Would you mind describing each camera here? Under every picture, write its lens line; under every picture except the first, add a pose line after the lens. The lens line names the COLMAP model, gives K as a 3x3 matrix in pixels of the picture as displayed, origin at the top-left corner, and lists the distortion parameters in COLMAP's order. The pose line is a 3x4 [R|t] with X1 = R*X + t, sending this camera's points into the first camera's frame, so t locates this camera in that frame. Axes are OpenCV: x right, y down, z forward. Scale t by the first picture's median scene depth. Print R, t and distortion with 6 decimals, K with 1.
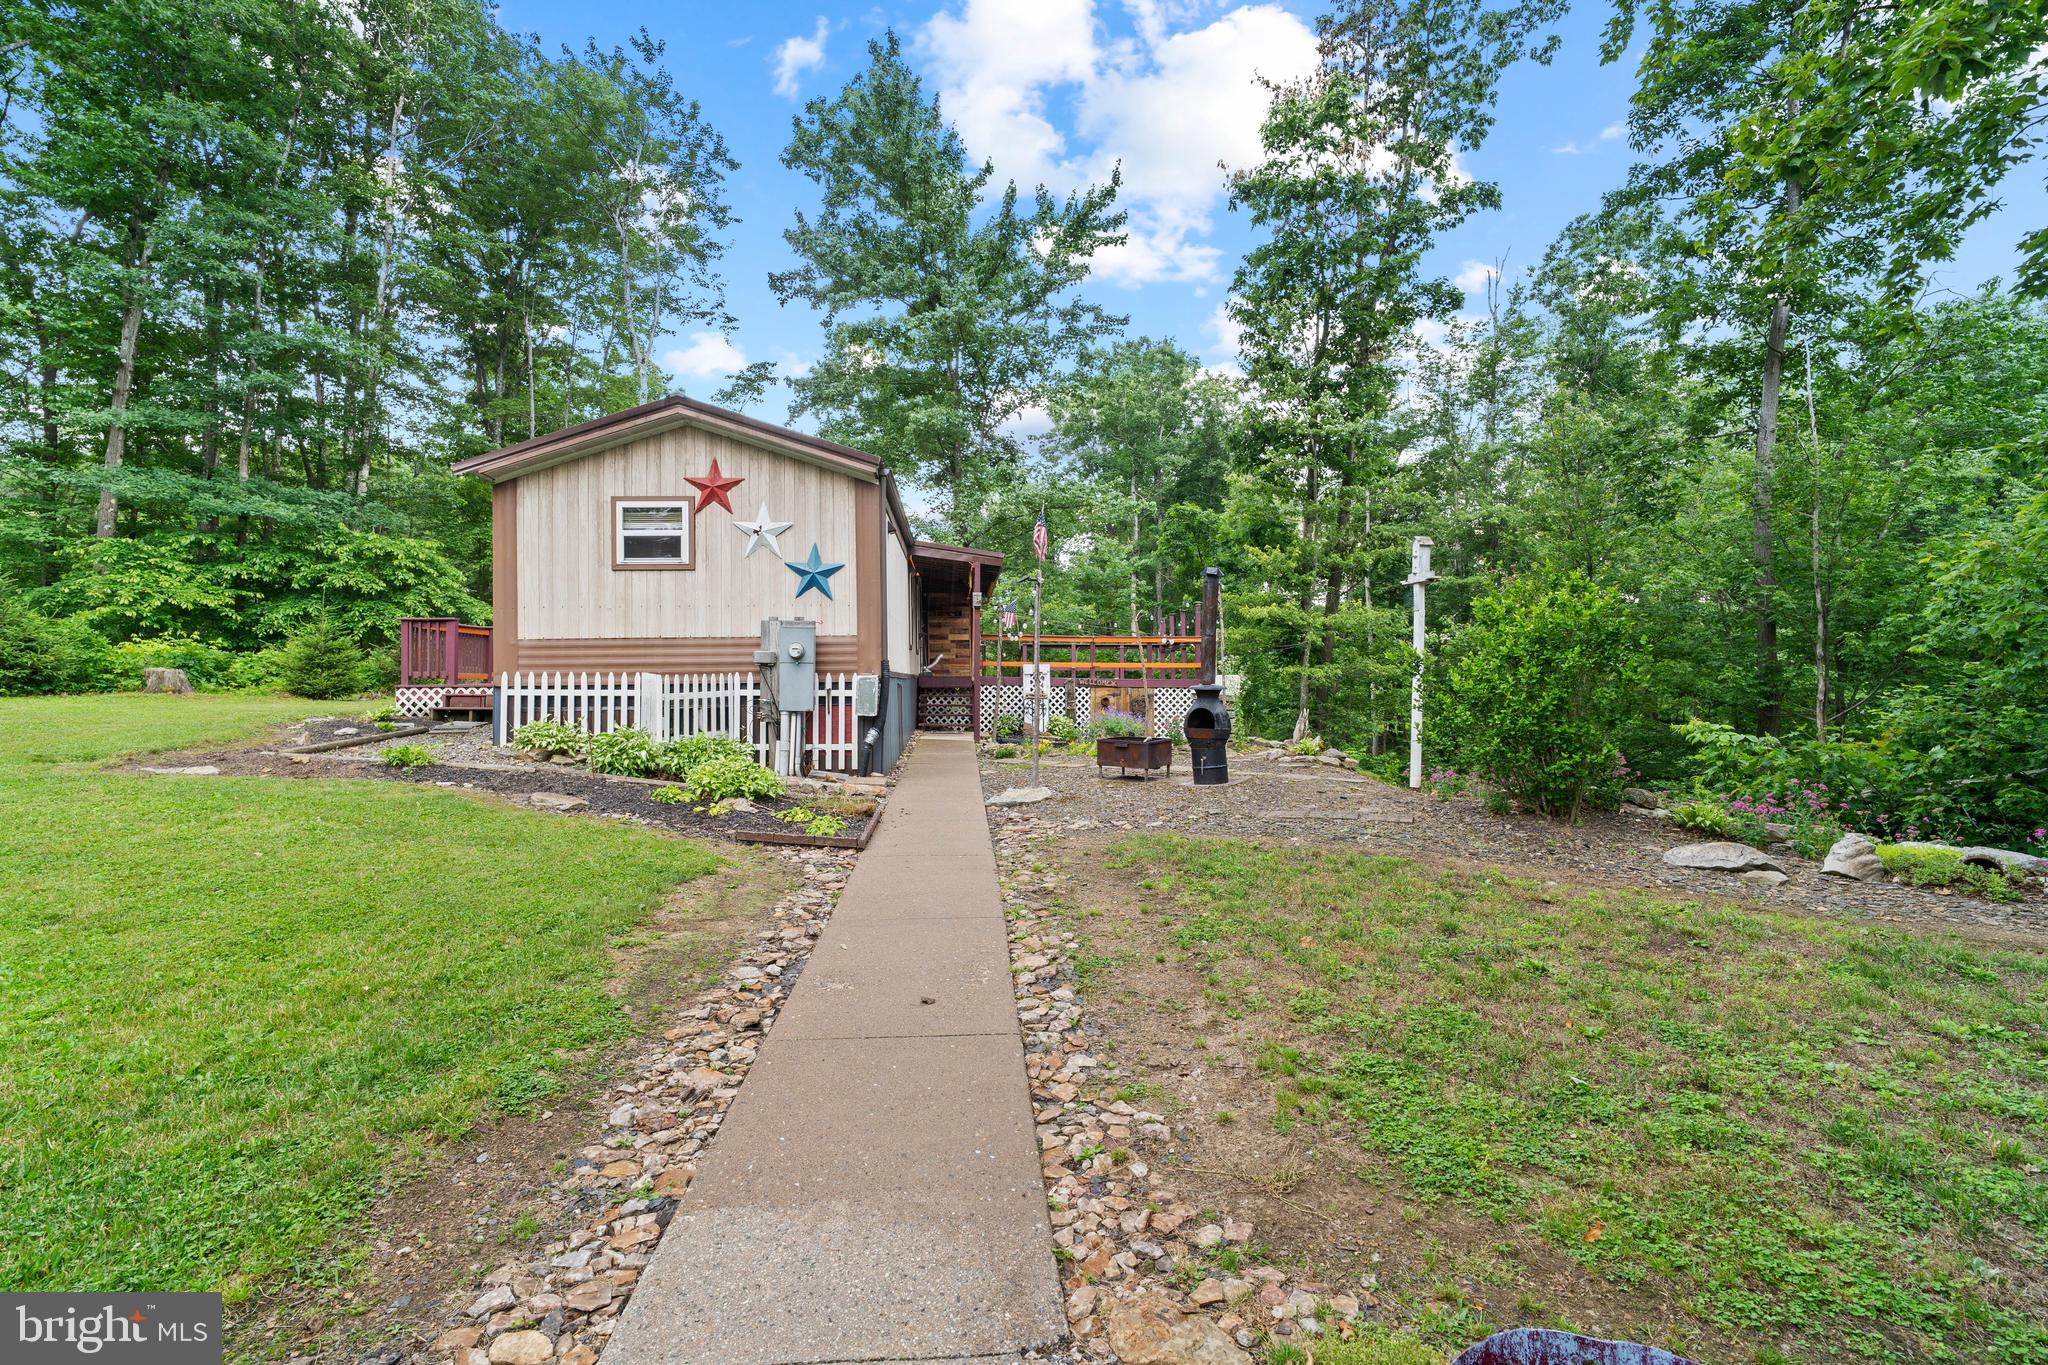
lens RADIAL K [[945.0, 0, 1024.0], [0, 945.0, 682.5], [0, 0, 1]] dist [-0.004800, -0.000336]
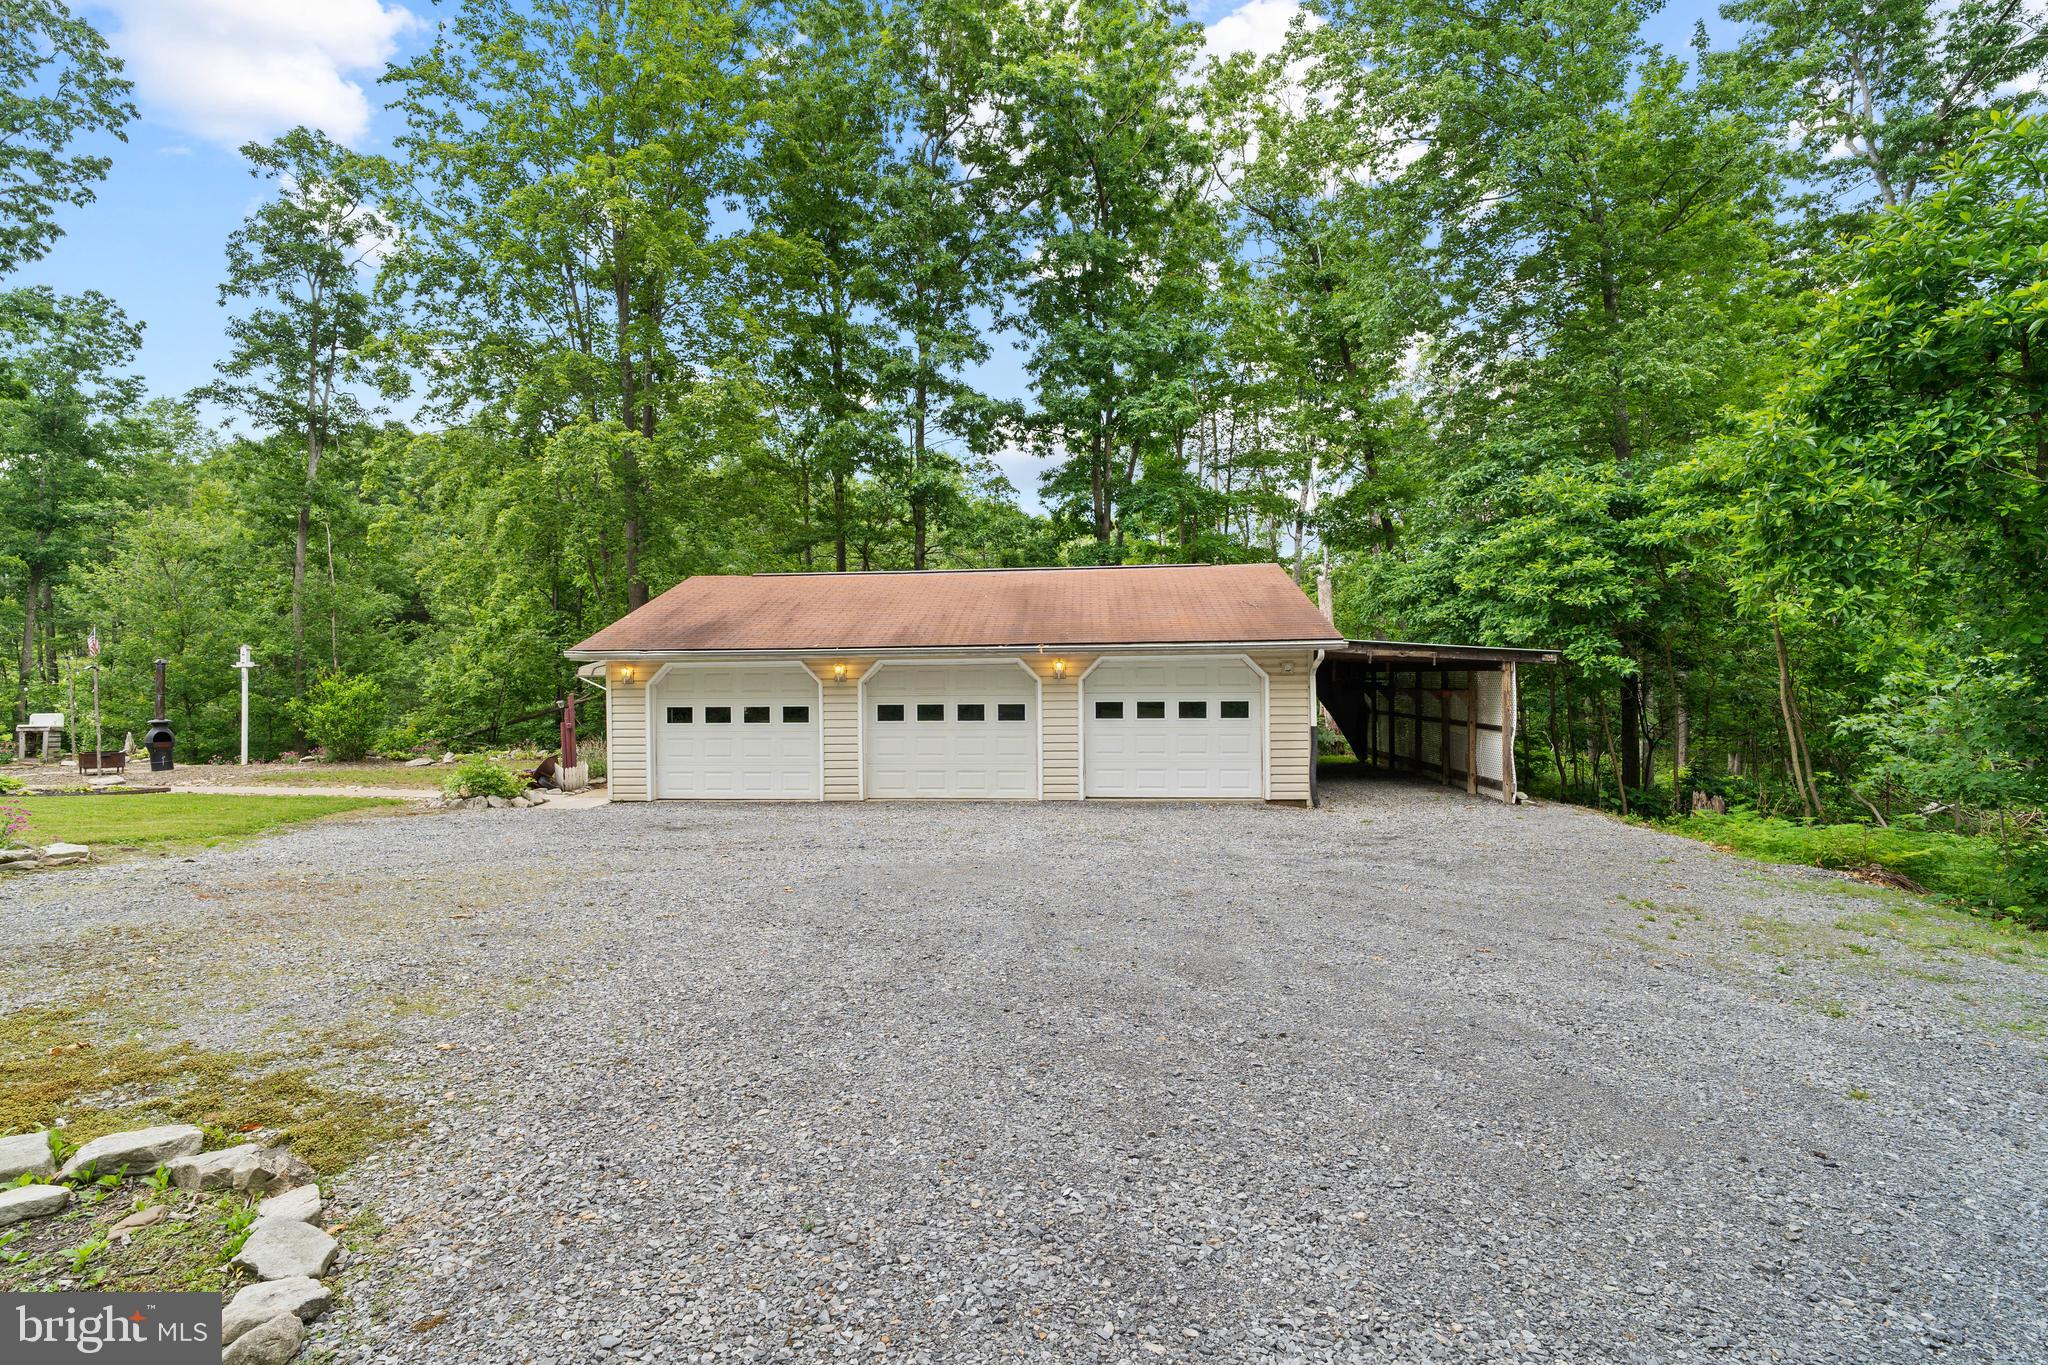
lens RADIAL K [[997.3, 0, 1000.3], [0, 997.3, 684.5], [0, 0, 1]] dist [-0.027703, 0.016335]
pose [[0.136532, -0.006916, 0.990612, -1.517532], [0.021010, 0.999771, 0.004084, -0.041016], [-0.990413, 0.020255, 0.136646, -0.942052]]
